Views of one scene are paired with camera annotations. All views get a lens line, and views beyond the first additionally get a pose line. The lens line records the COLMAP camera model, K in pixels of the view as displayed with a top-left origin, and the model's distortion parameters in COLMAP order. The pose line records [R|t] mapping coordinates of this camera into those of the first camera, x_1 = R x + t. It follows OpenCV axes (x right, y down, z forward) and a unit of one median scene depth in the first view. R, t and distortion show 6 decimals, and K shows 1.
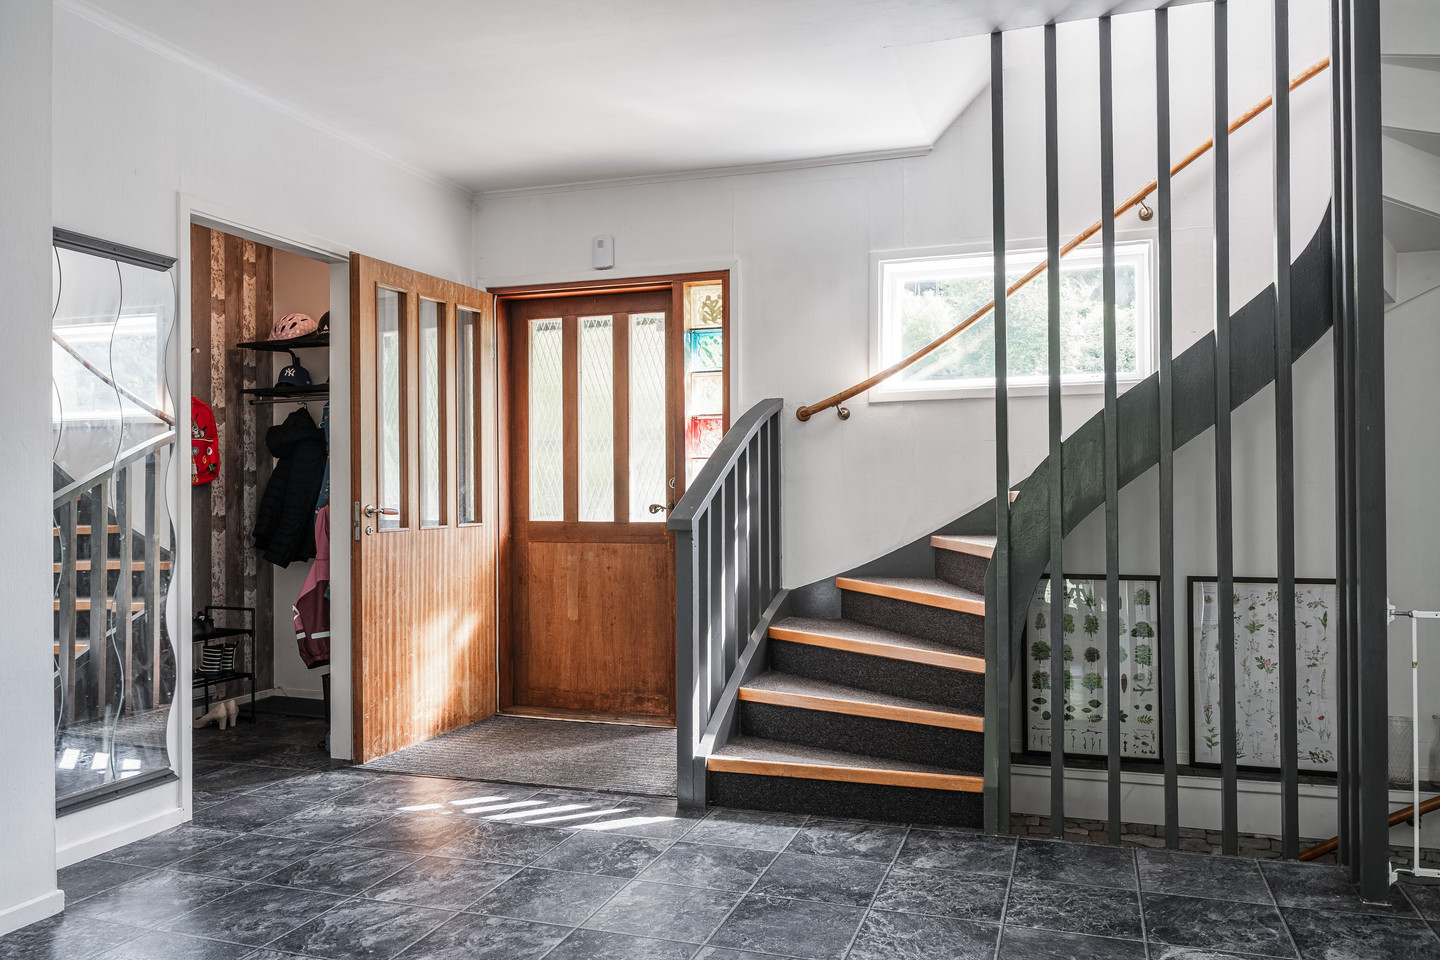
lens RADIAL K [[1052.0, 0, 721.2], [0, 1052.0, 488.7], [0, 0, 1]] dist [-0.008115, 0.002302]
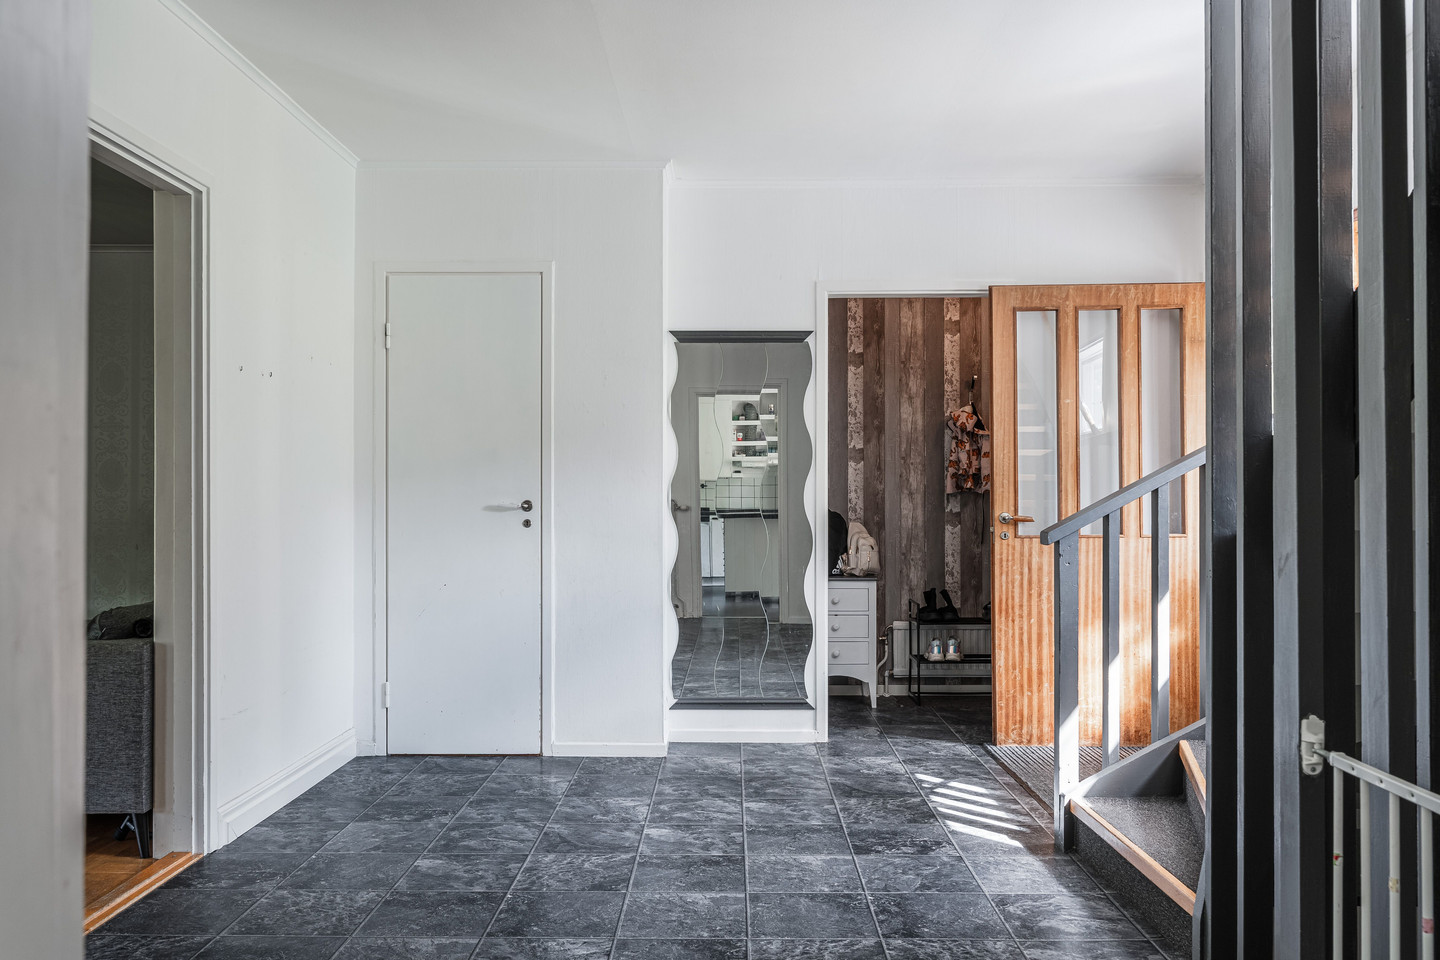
lens RADIAL K [[1161.2, 0, 721.6], [0, 1161.2, 482.3], [0, 0, 1]] dist [0.006820, -0.000447]
pose [[0.286044, -0.008761, -0.958176, 0.937401], [0.003902, 0.999961, -0.007978, -0.009126], [0.958208, -0.001457, 0.286067, 0.464148]]
